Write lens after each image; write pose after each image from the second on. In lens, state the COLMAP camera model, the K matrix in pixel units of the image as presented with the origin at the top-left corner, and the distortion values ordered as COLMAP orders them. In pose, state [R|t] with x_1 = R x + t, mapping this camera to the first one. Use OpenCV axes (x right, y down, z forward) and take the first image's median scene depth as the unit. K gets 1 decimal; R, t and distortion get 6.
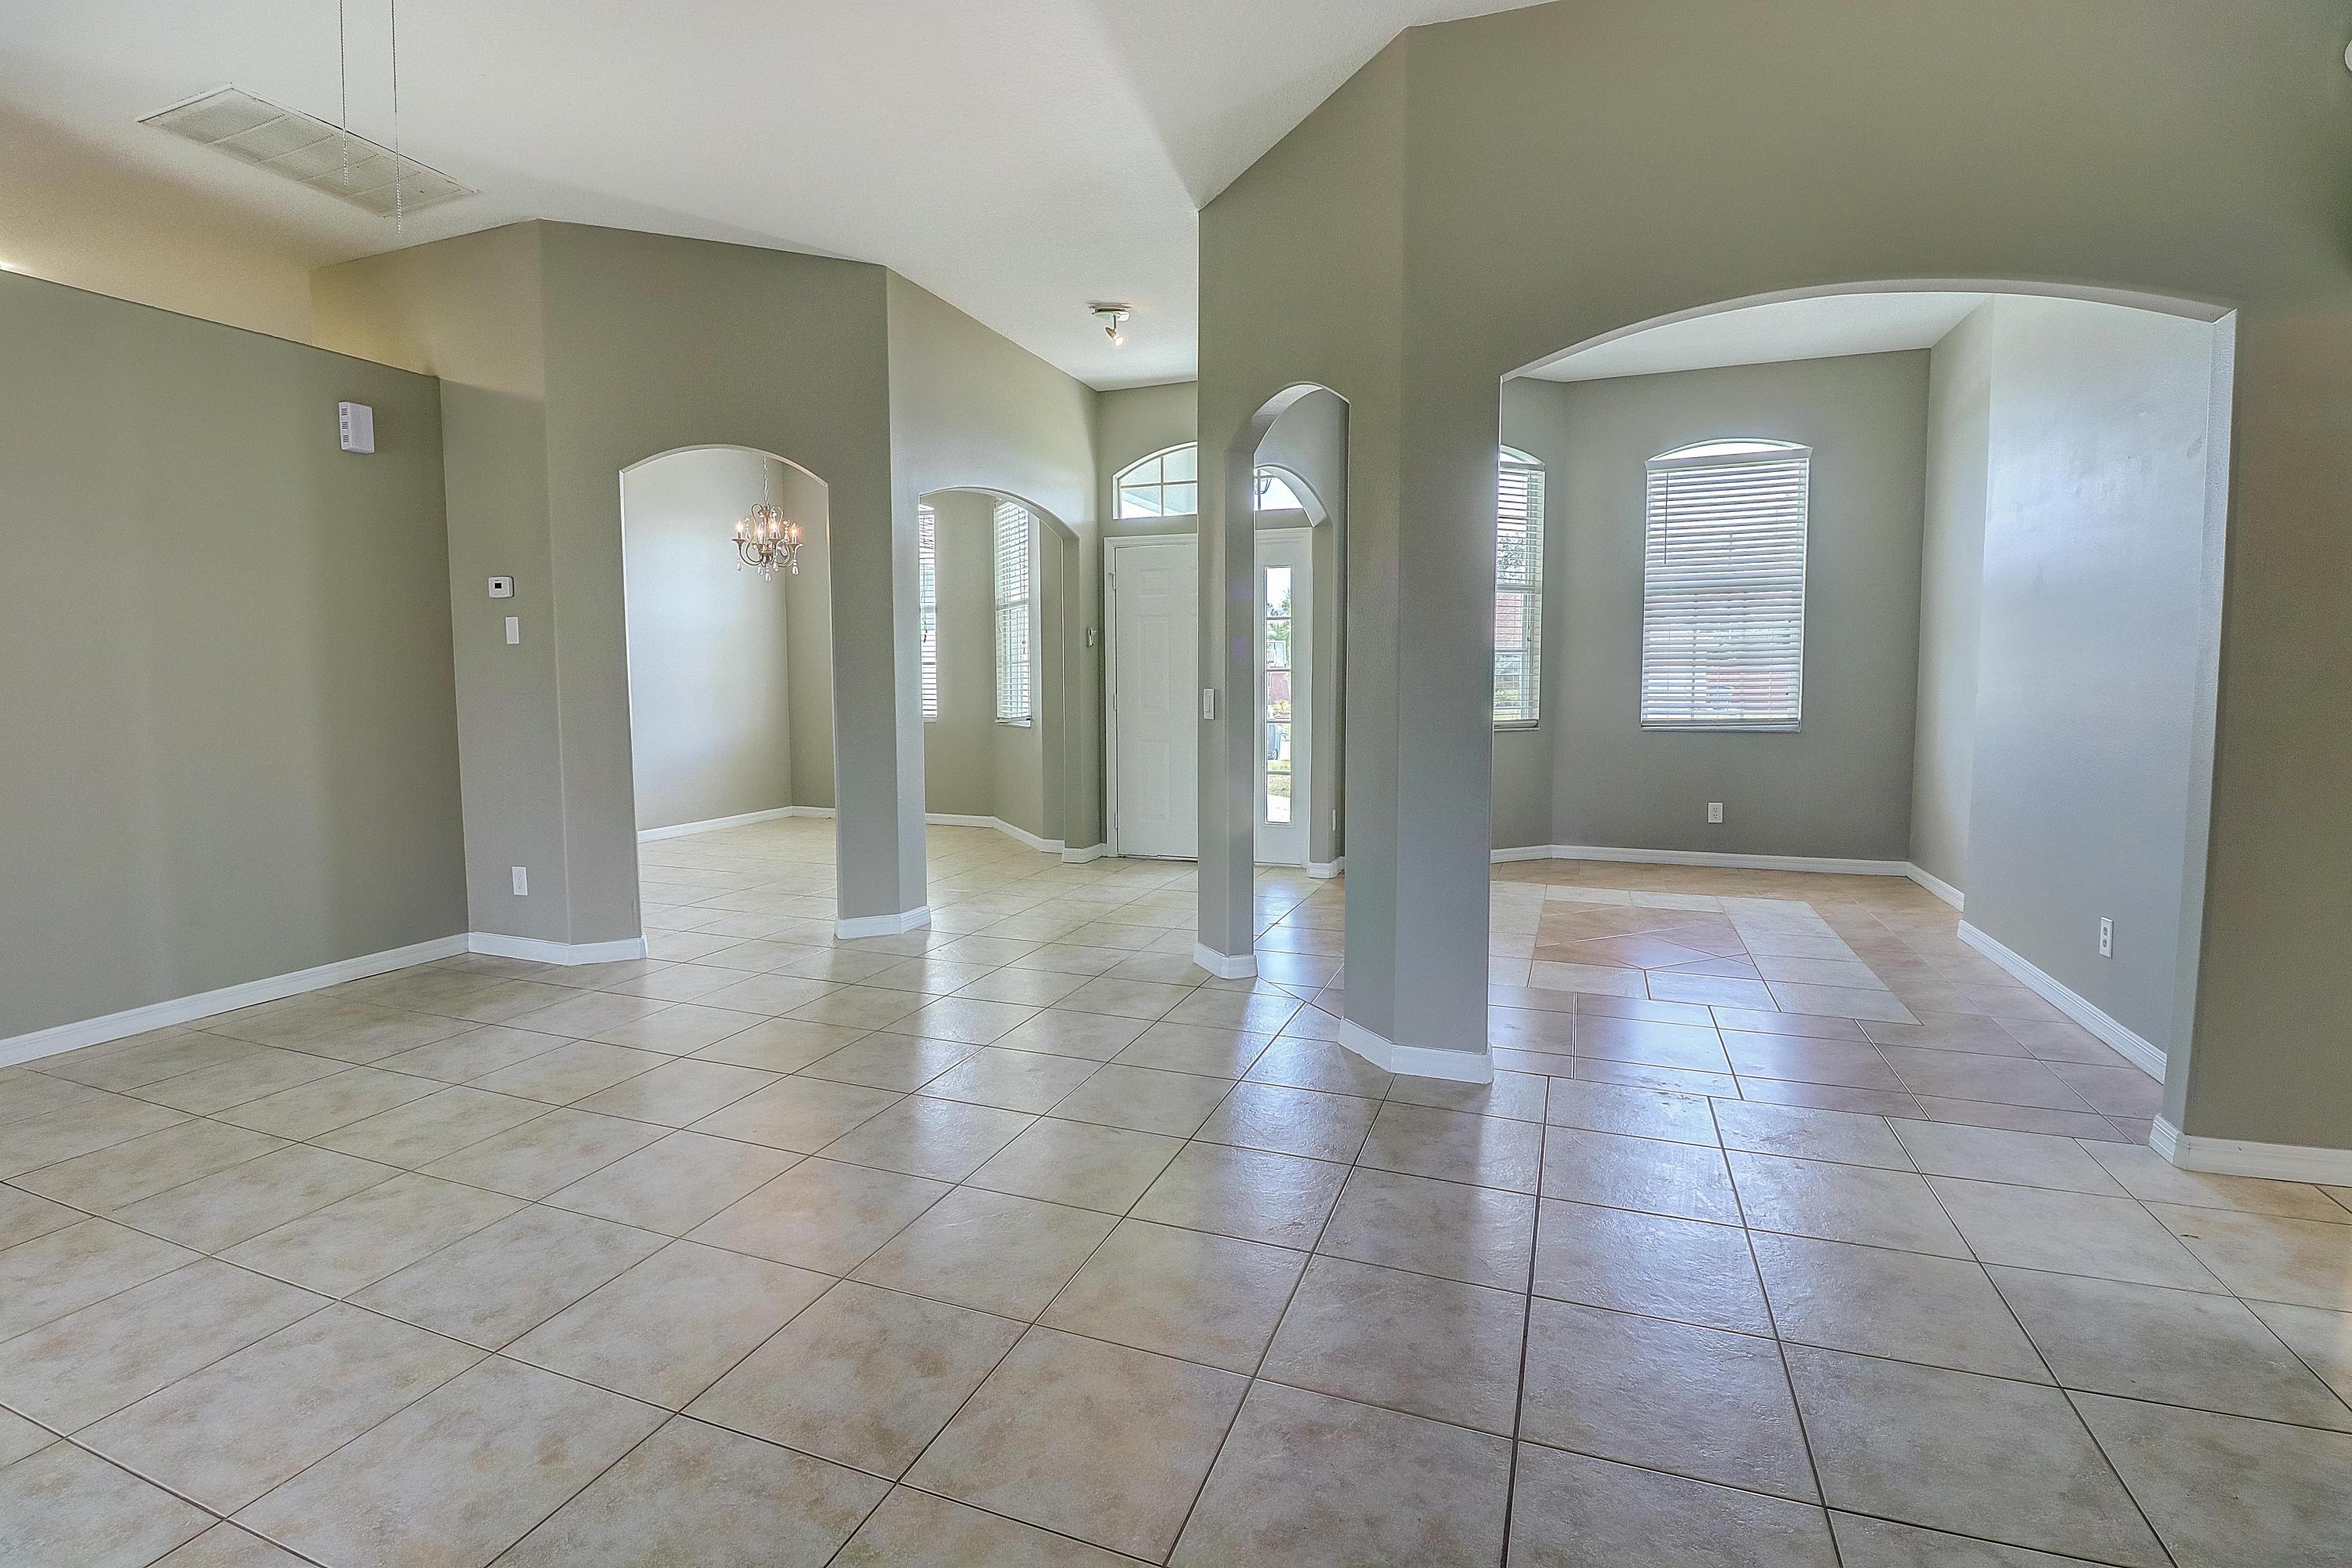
lens RADIAL K [[1093.5, 0, 1175.7], [0, 1093.5, 763.2], [0, 0, 1]] dist [-0.003089, -0.004863]
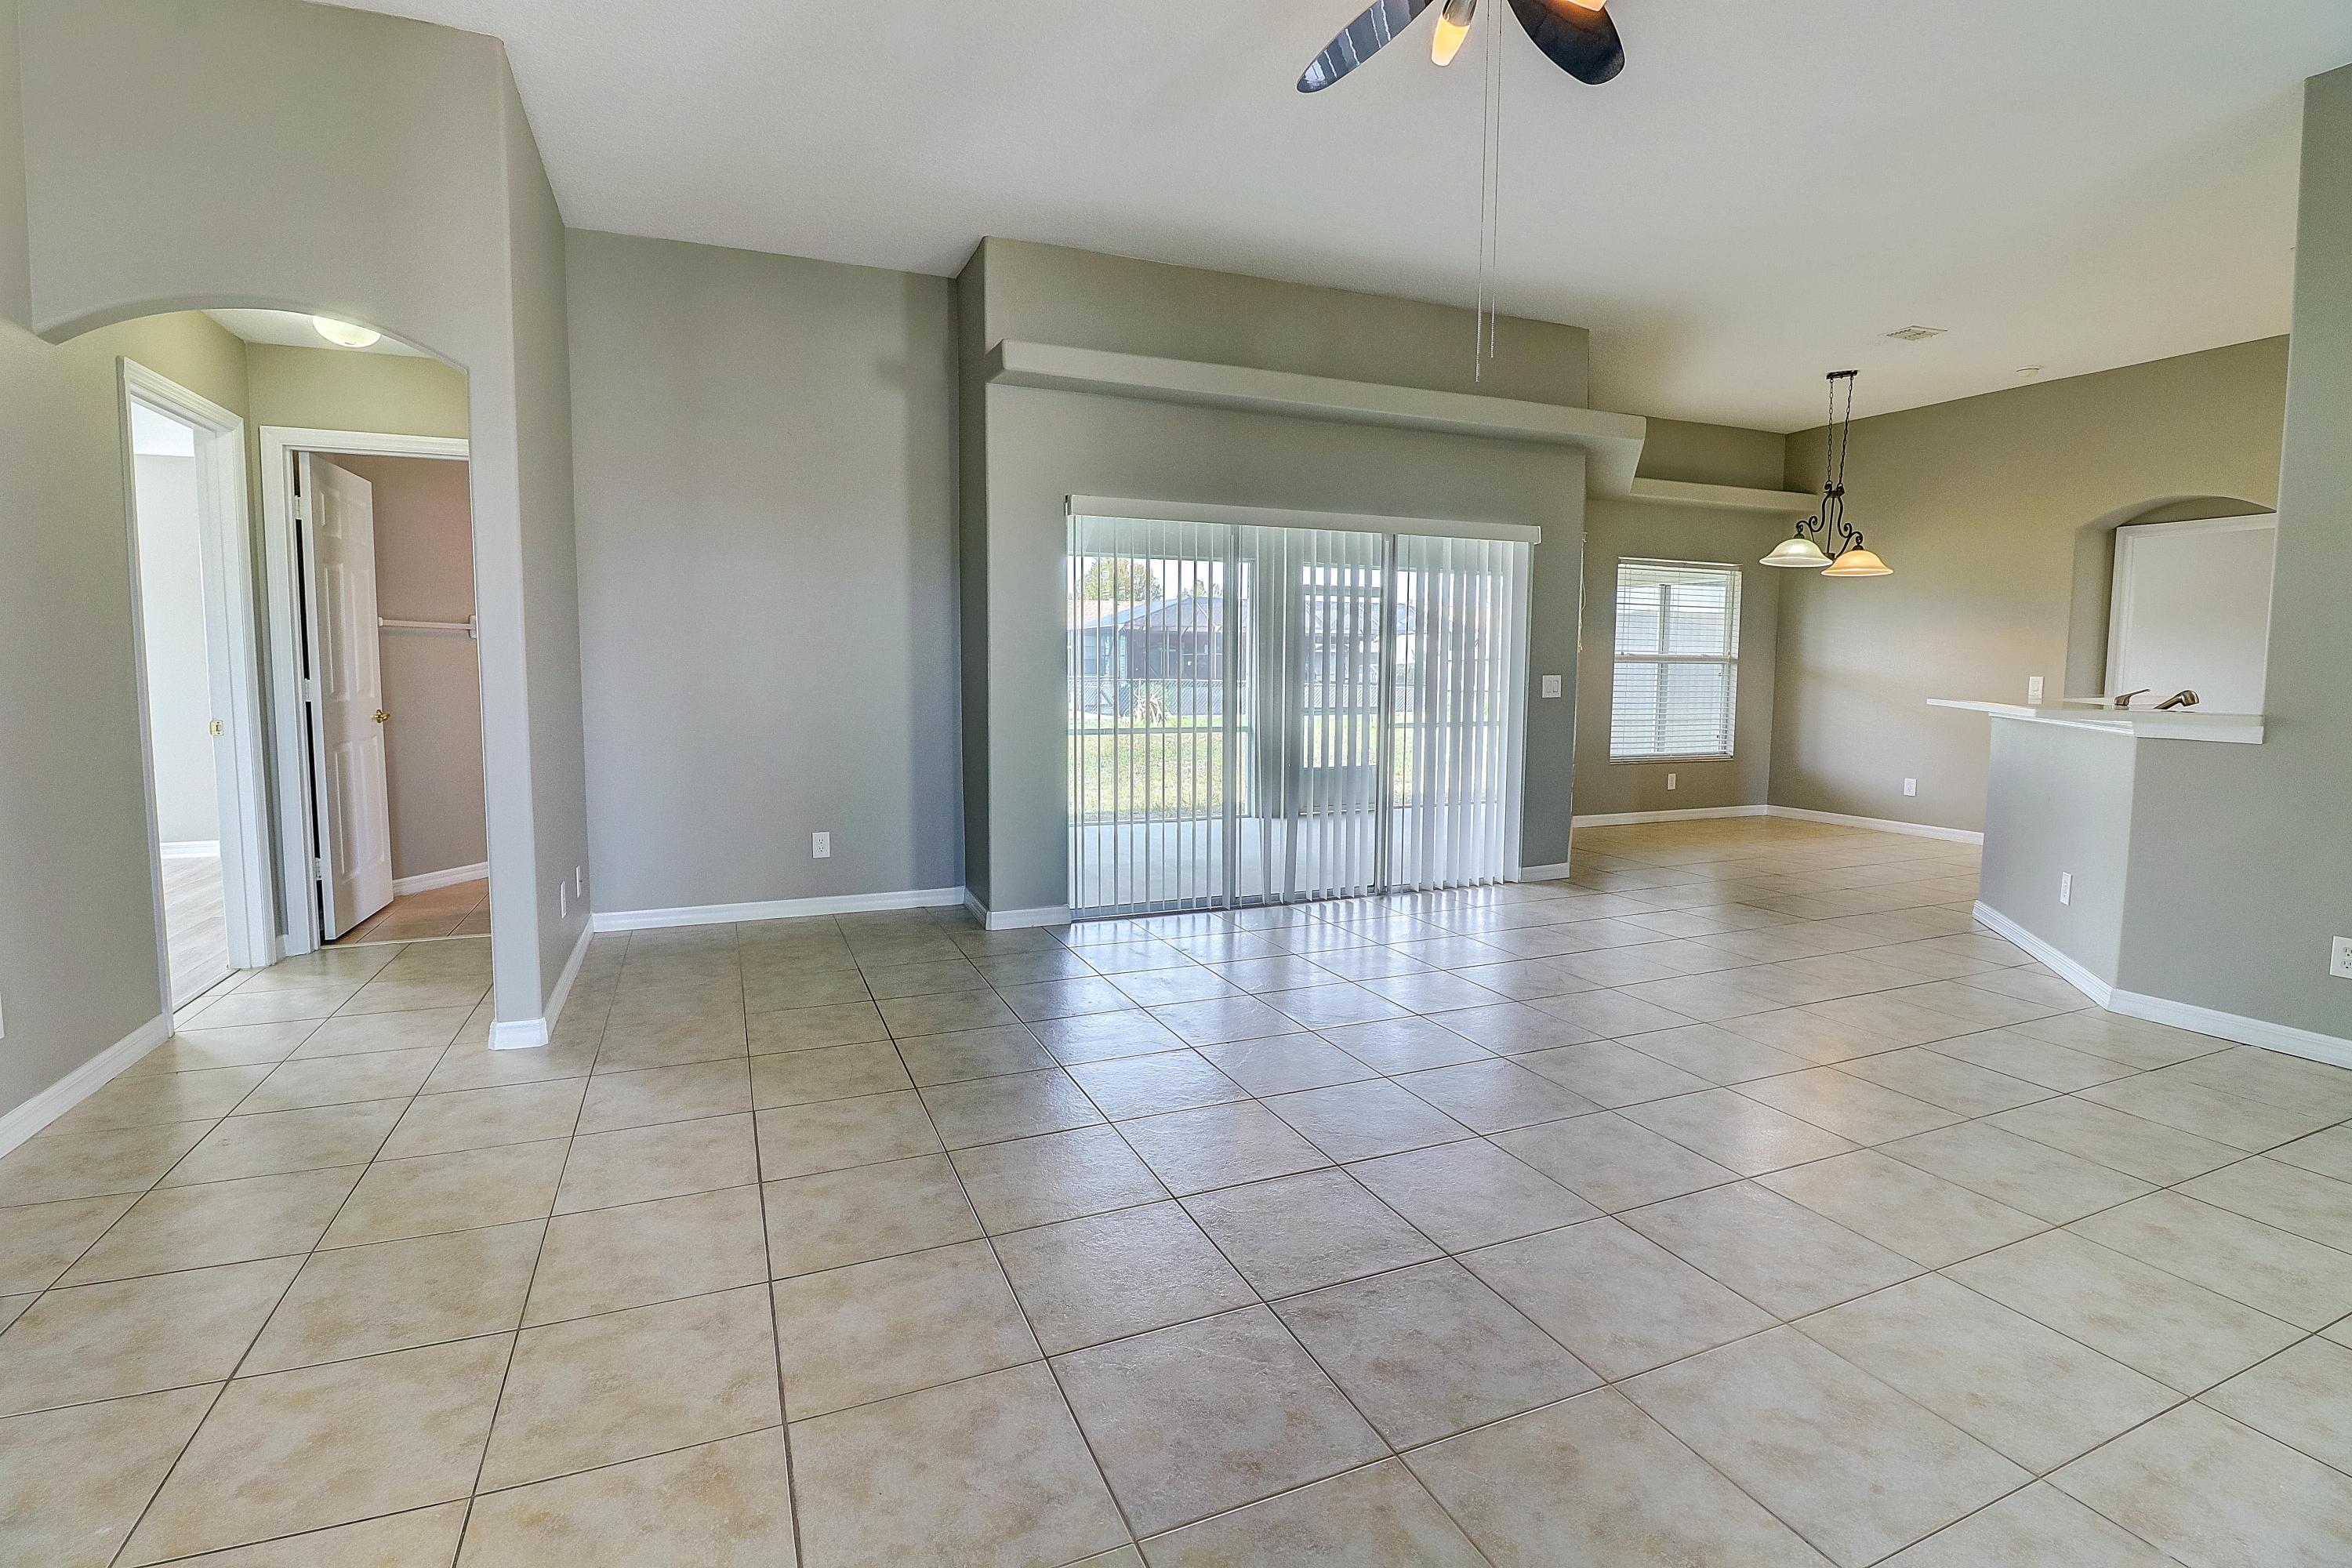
lens RADIAL K [[1093.5, 0, 1177.7], [0, 1093.5, 775.9], [0, 0, 1]] dist [-0.003089, -0.004863]
pose [[-0.724236, 0.069338, -0.686057, 0.469057], [-0.057751, 0.985337, 0.160550, -0.105017], [0.687130, 0.155897, -0.709612, 1.255302]]
